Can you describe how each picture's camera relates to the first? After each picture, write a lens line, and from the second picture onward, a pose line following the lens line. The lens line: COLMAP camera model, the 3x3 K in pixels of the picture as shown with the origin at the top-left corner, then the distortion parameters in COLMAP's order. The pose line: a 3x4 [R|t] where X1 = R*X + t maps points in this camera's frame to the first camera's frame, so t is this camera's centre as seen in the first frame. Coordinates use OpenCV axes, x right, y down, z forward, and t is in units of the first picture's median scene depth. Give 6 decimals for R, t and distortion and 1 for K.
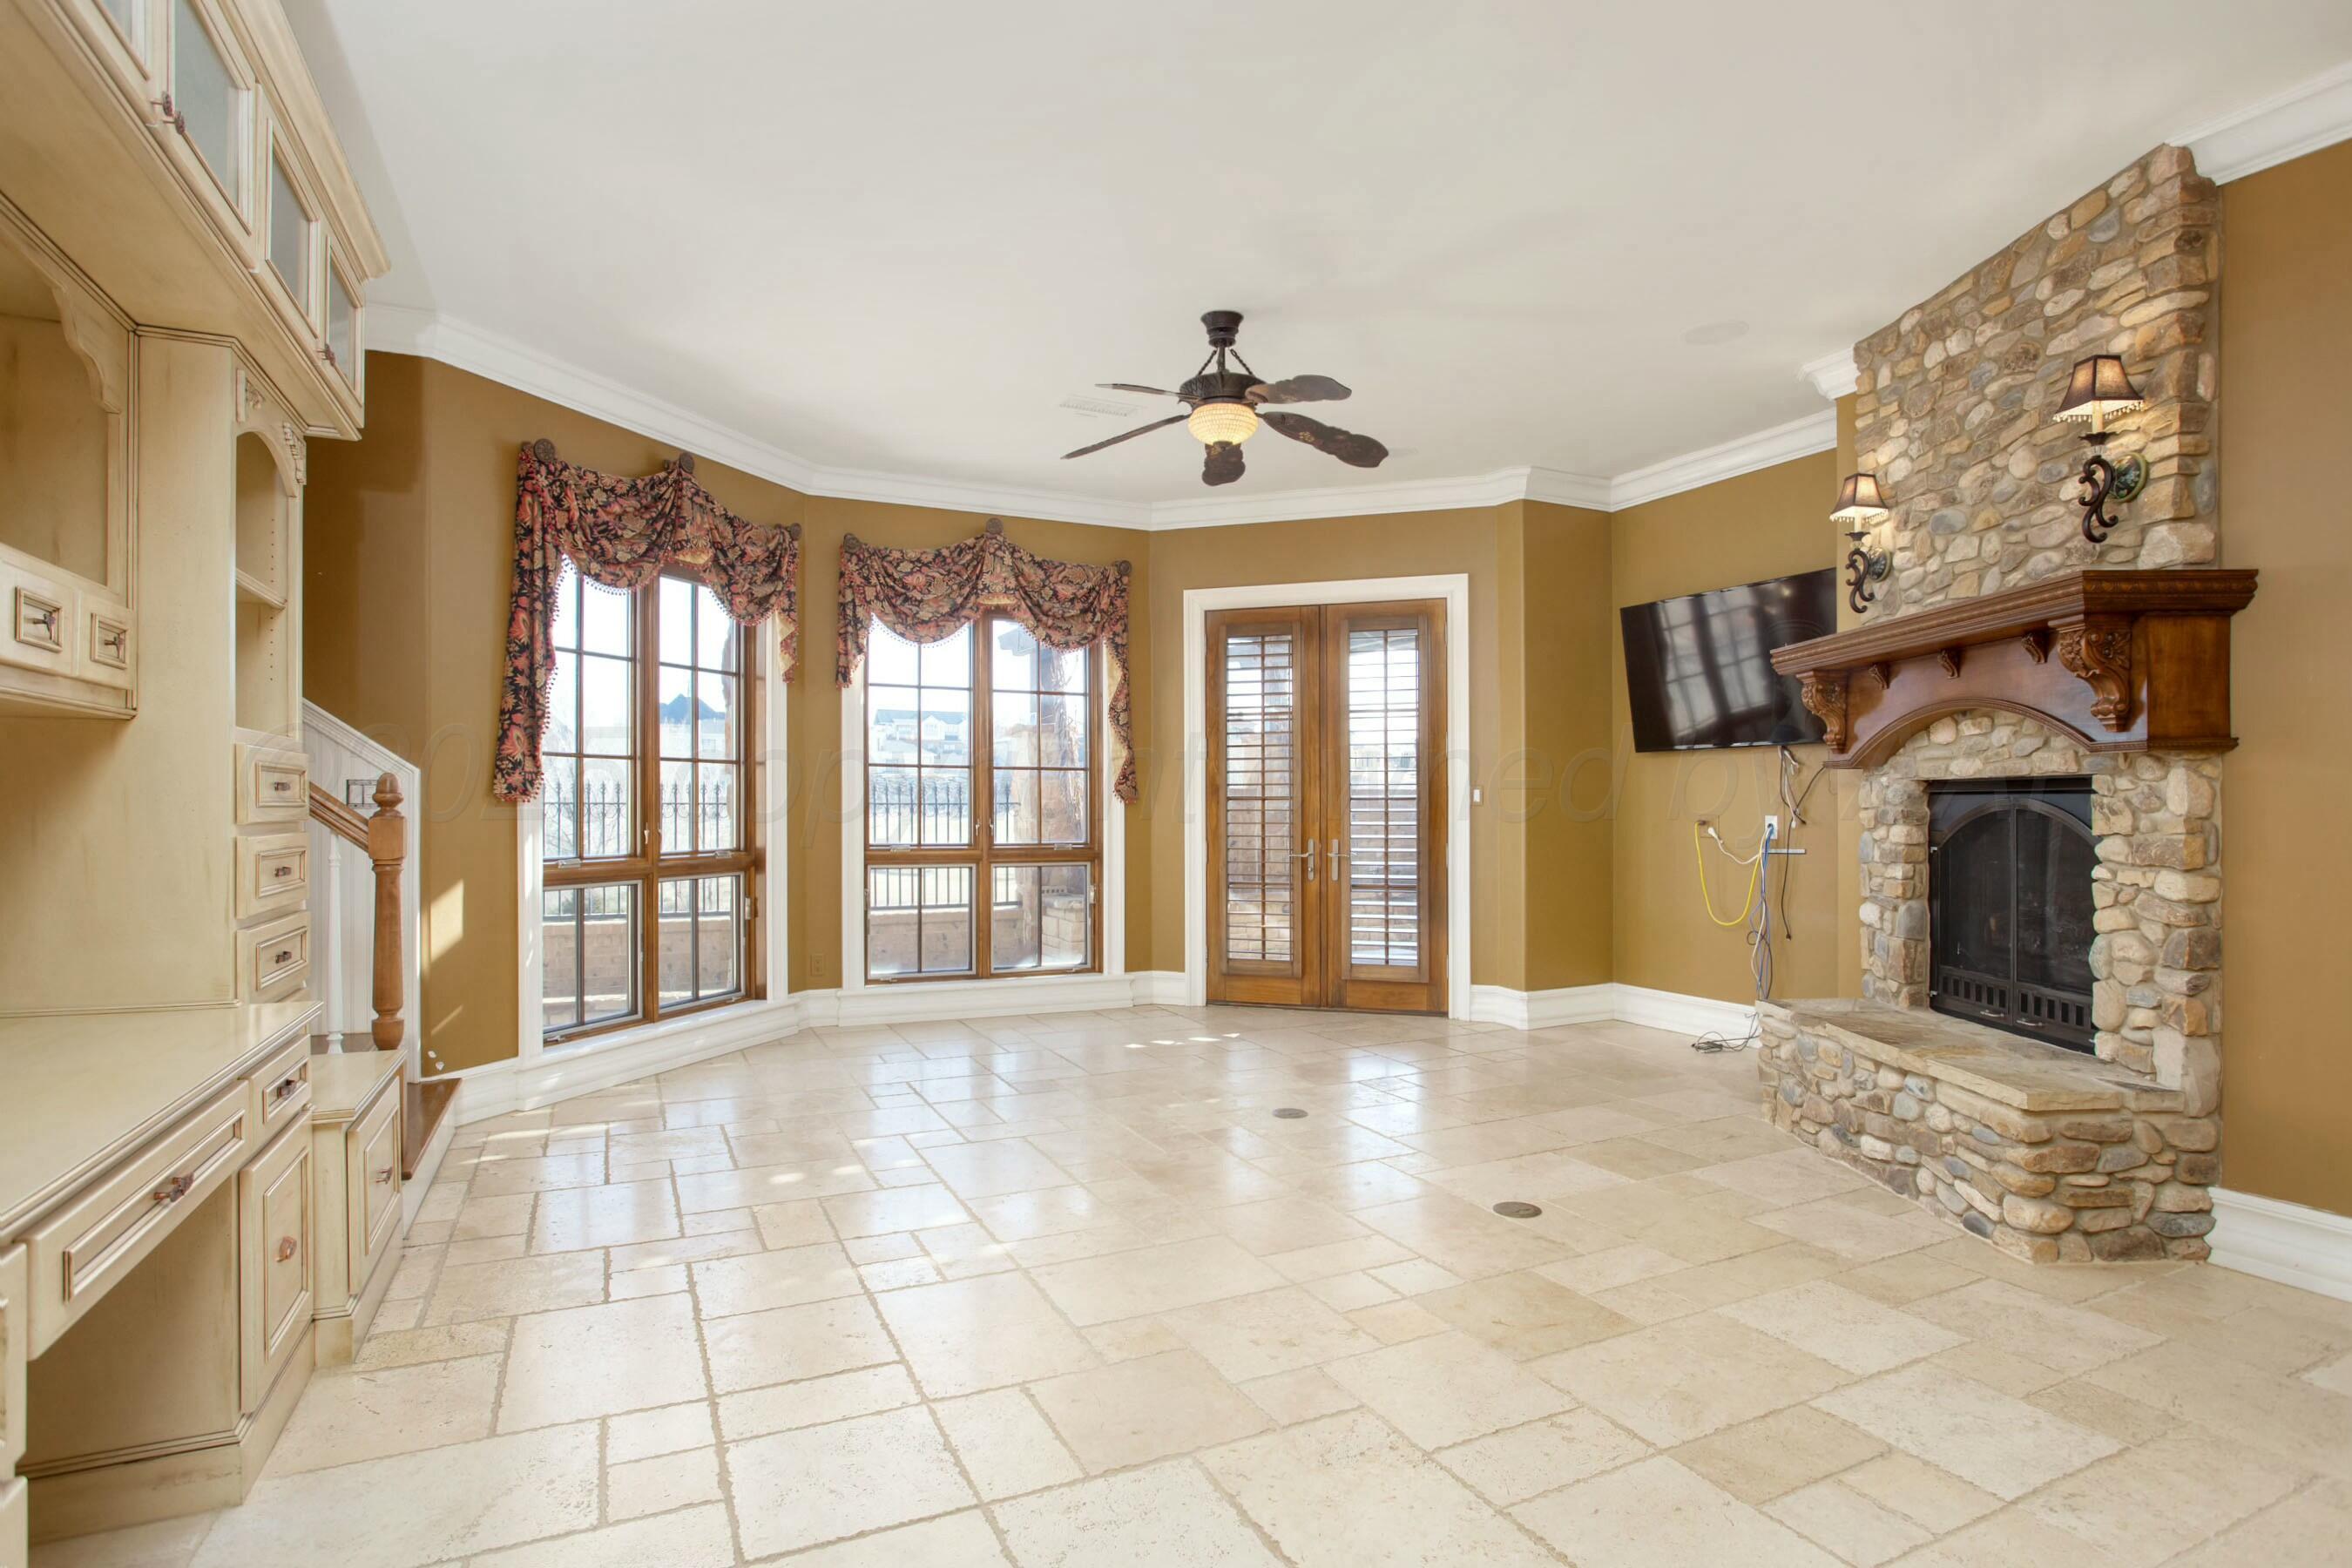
lens RADIAL K [[1217.7, 0, 1195.9], [0, 1217.7, 779.5], [0, 0, 1]] dist [-0.070220, 0.015729]
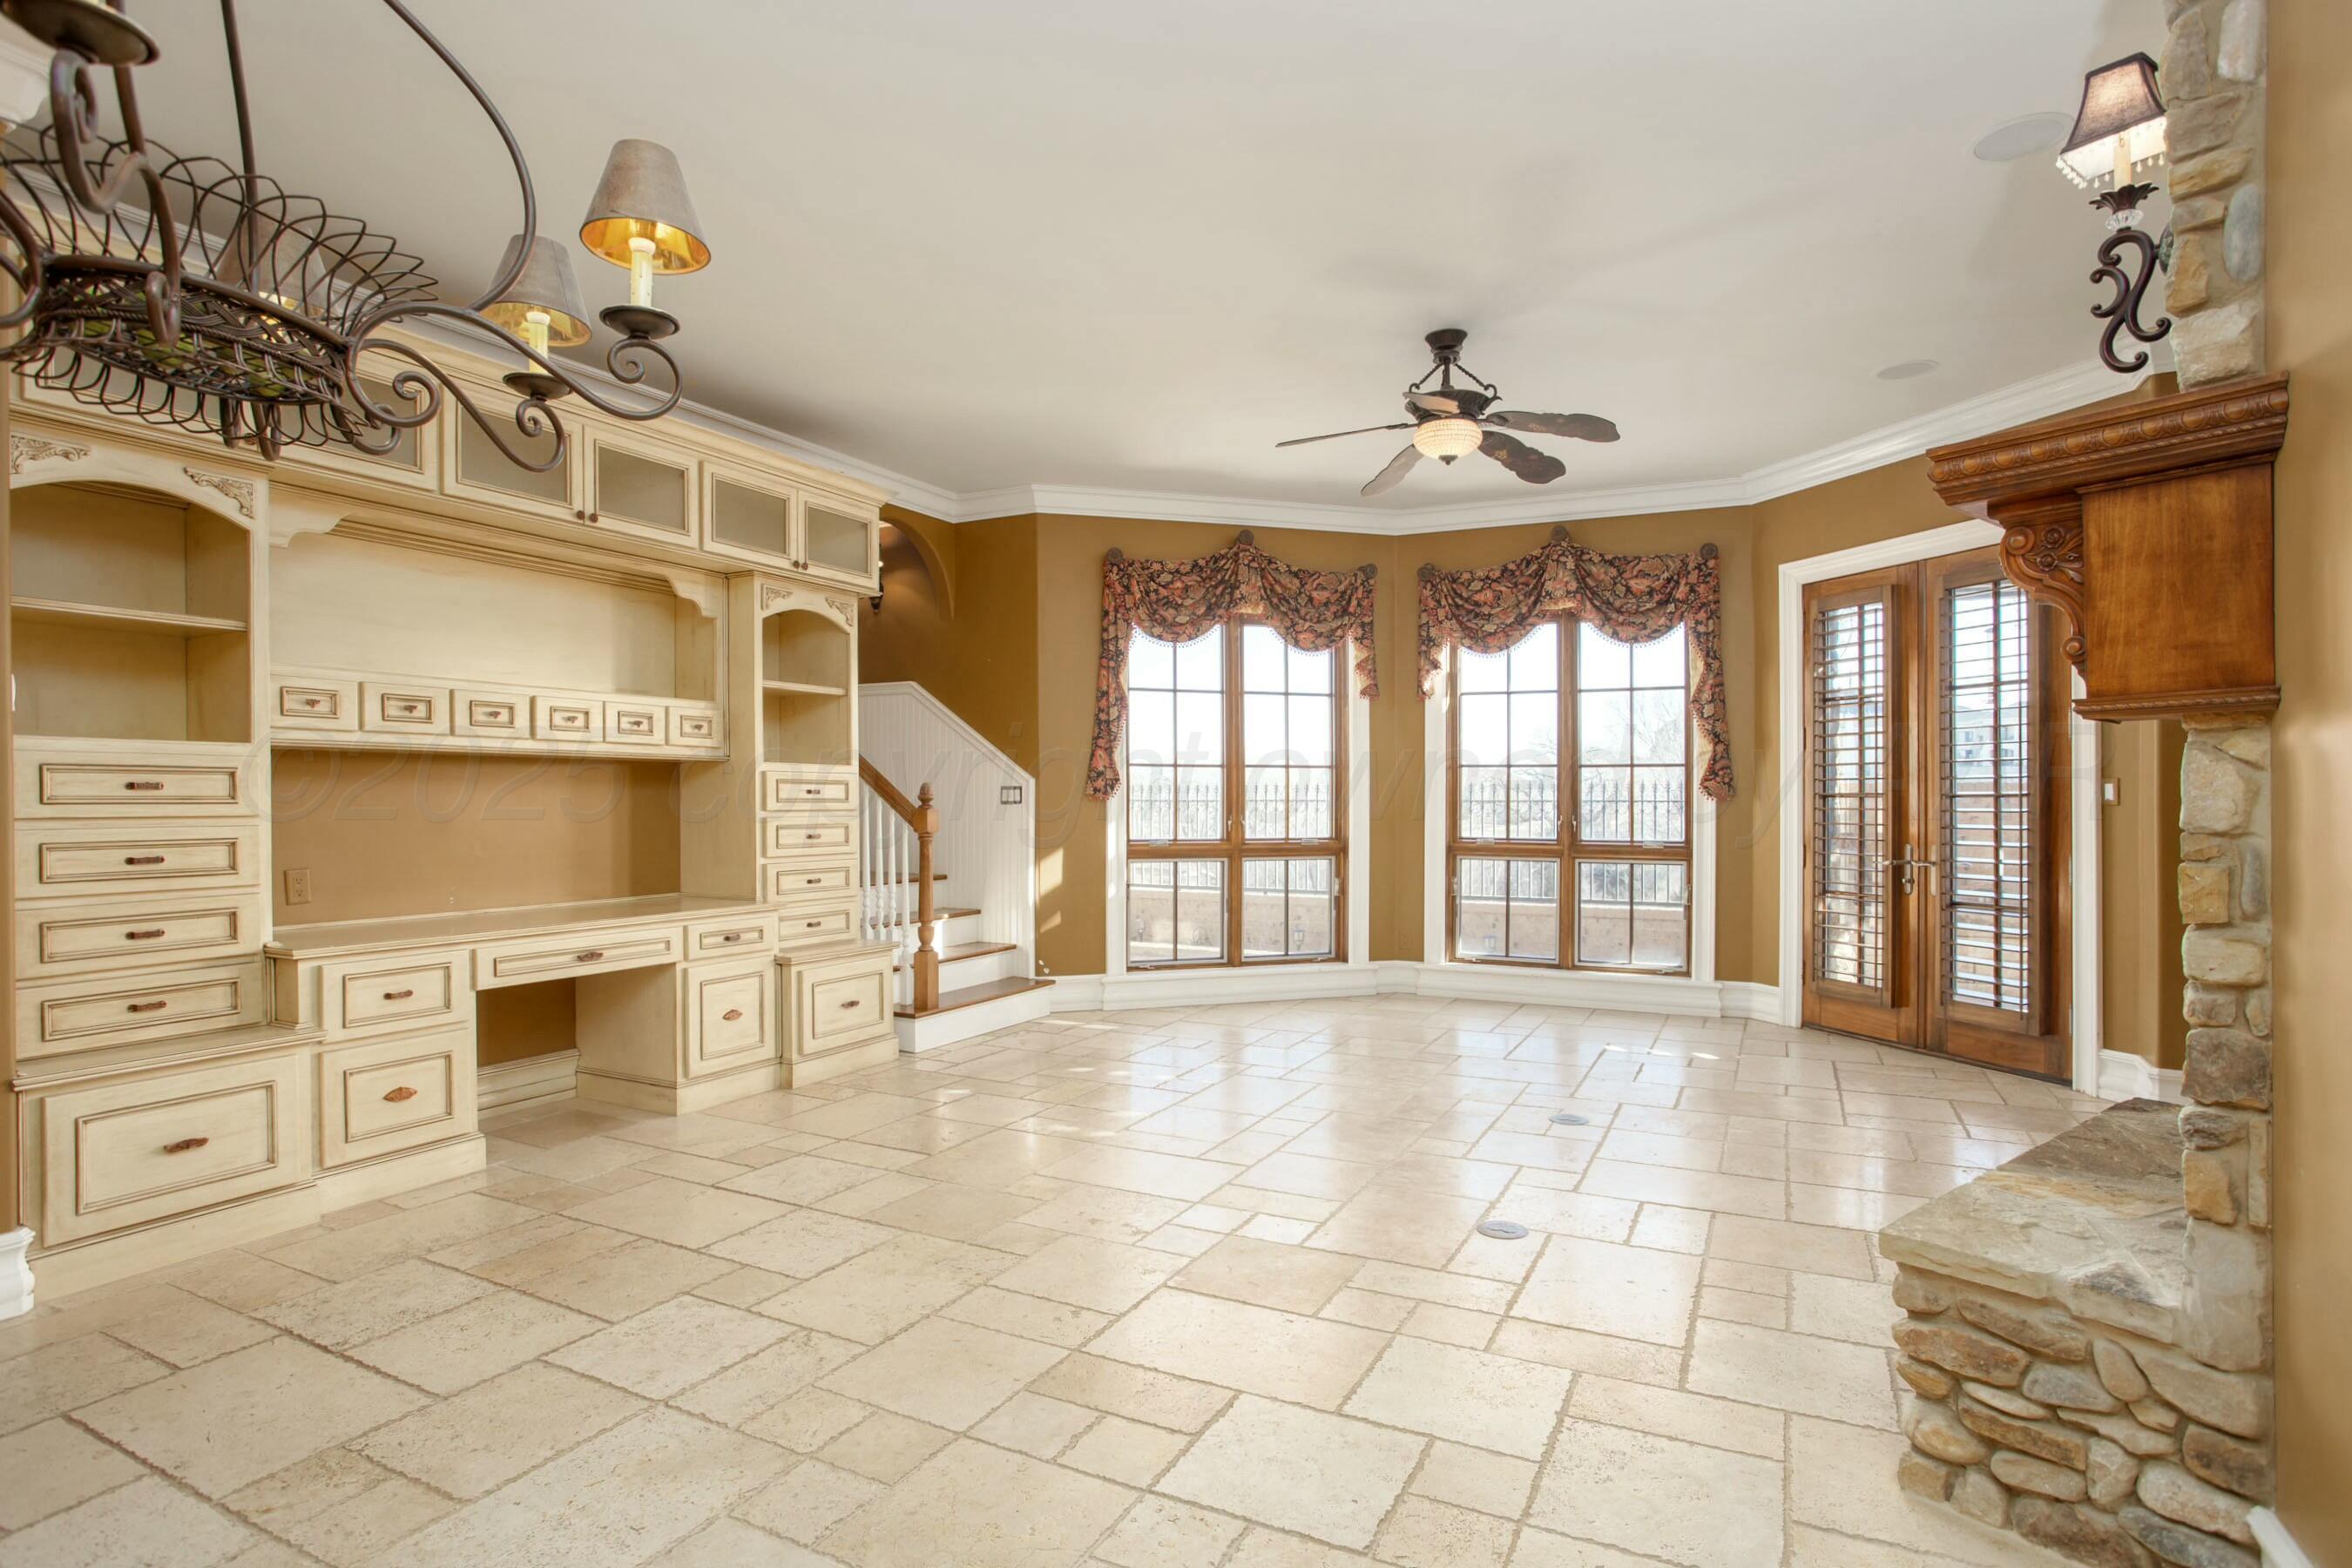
lens RADIAL K [[1217.7, 0, 1179.5], [0, 1217.7, 780.7], [0, 0, 1]] dist [-0.070220, 0.015729]
pose [[0.593179, -0.009381, -0.805016, 0.692902], [0.012370, 0.999920, -0.002538, 0.001793], [0.804976, -0.008453, 0.593247, 0.184153]]
